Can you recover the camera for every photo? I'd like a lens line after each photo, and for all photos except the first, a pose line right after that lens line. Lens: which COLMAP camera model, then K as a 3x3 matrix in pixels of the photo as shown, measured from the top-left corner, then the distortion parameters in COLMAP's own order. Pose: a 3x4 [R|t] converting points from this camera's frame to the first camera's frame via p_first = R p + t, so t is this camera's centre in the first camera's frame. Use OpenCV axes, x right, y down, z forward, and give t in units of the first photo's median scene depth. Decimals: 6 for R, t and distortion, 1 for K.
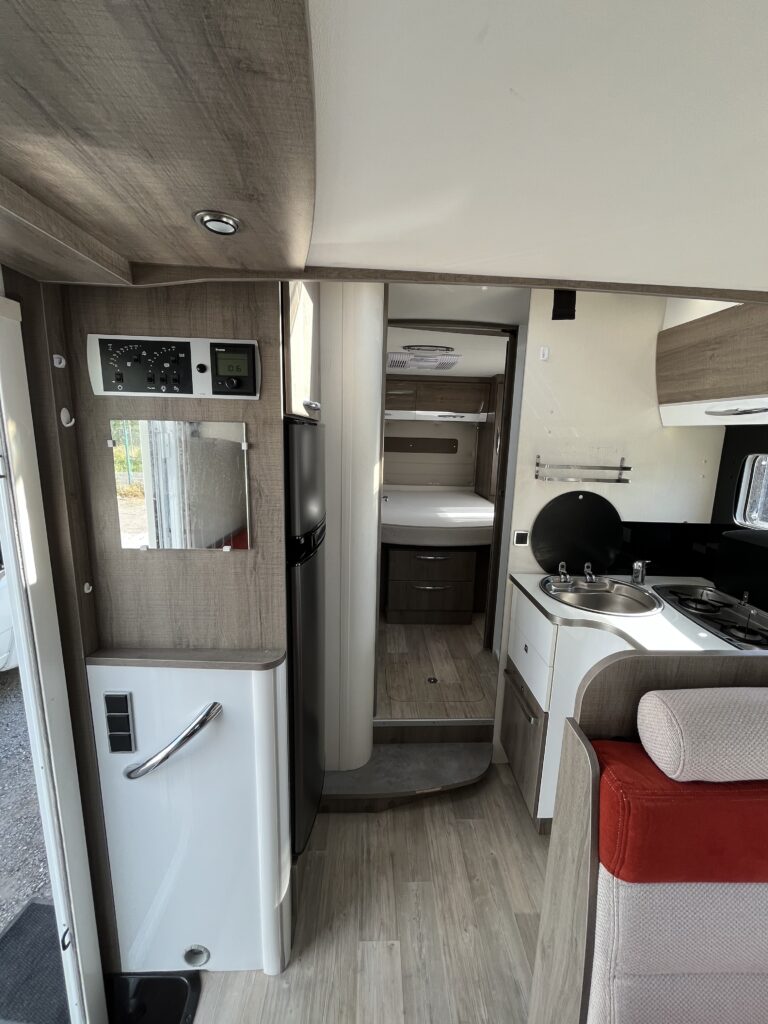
lens RADIAL K [[412.9, 0, 387.9], [0, 412.9, 512.6], [0, 0, 1]] dist [-0.003114, 0.000363]
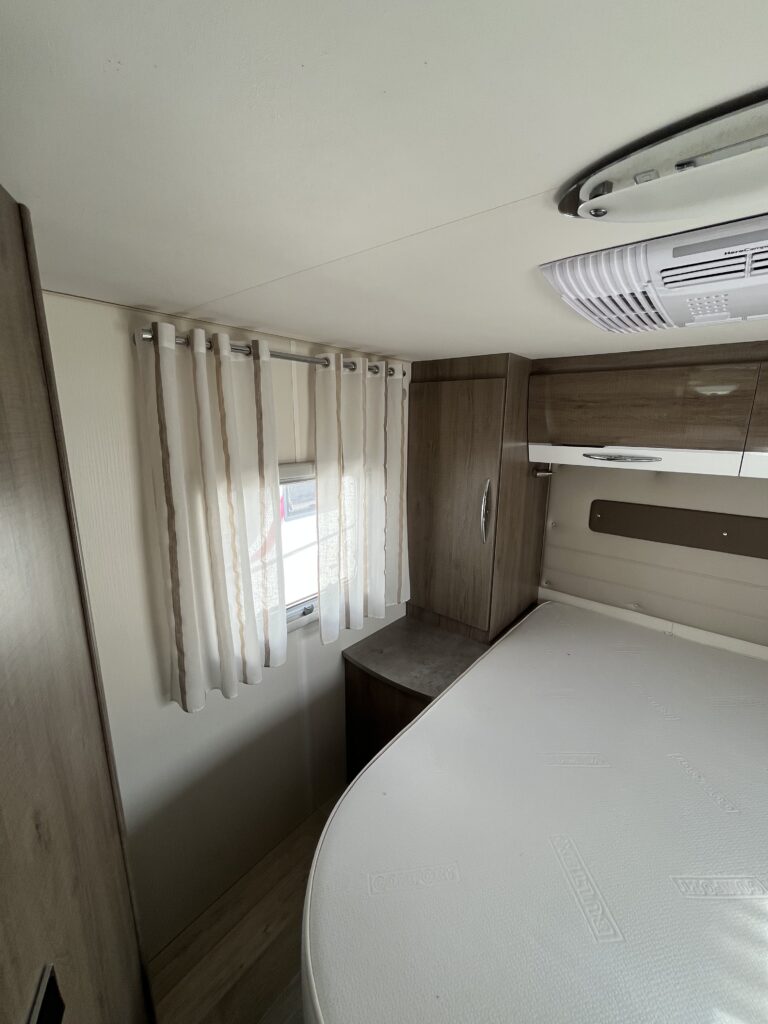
lens RADIAL K [[412.9, 0, 388.7], [0, 412.9, 512.0], [0, 0, 1]] dist [-0.003114, 0.000363]
pose [[0.746267, 0.123889, -0.654016, 0.187075], [-0.110027, 0.991970, 0.062361, -0.458647], [0.656491, 0.025421, 0.753905, 1.380556]]
